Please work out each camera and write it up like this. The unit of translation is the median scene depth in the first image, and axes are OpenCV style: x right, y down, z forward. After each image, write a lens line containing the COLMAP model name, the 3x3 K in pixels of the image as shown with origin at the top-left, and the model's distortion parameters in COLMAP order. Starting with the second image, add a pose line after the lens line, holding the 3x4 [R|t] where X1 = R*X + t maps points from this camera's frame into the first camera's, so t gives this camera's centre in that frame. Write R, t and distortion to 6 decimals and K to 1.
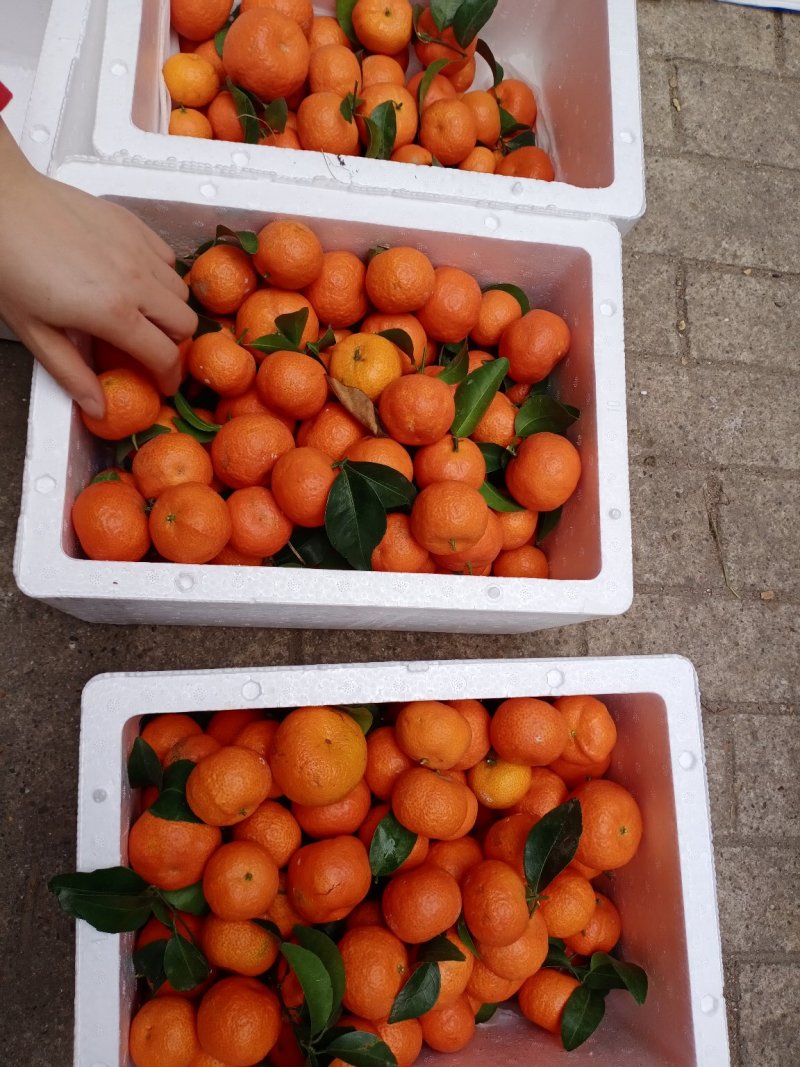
lens RADIAL K [[821.8, 0, 395.9], [0, 821.8, 535.0], [0, 0, 1]] dist [0.050989, -0.086919]
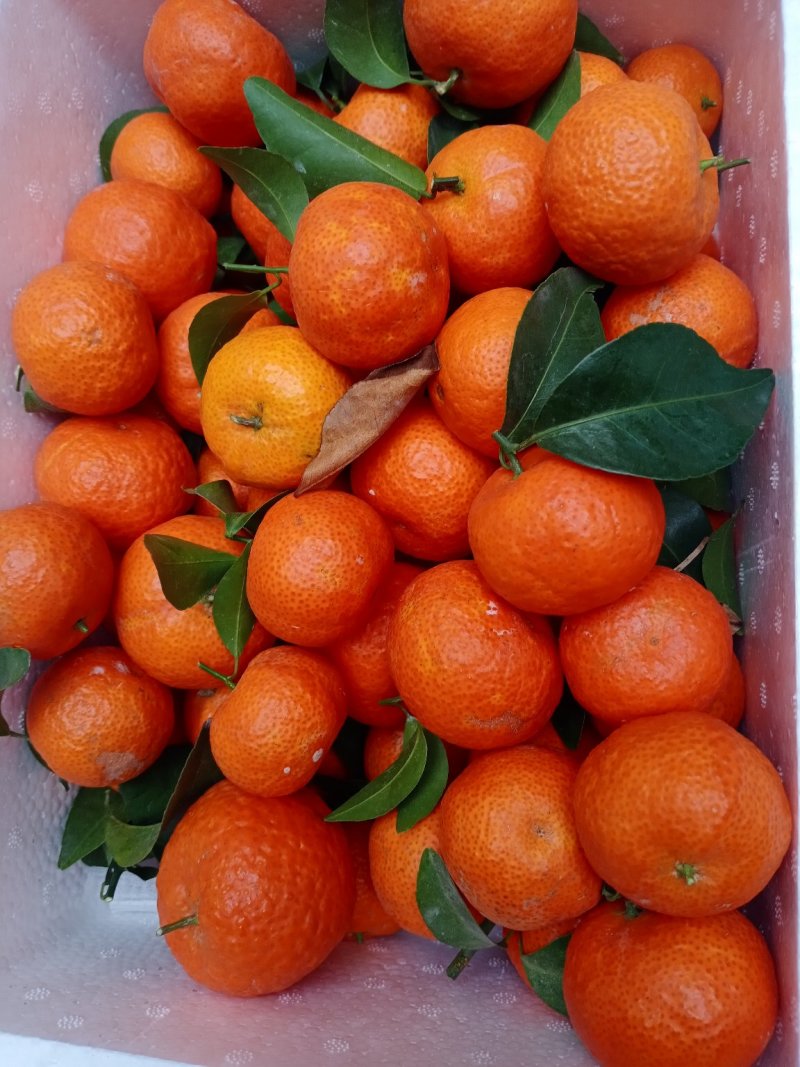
lens RADIAL K [[821.8, 0, 395.9], [0, 821.8, 535.0], [0, 0, 1]] dist [0.050989, -0.086919]
pose [[-0.021434, -0.996033, -0.086364, -0.069709], [0.998776, -0.017481, -0.046271, -0.119869], [0.044578, -0.087250, 0.995189, 0.556515]]
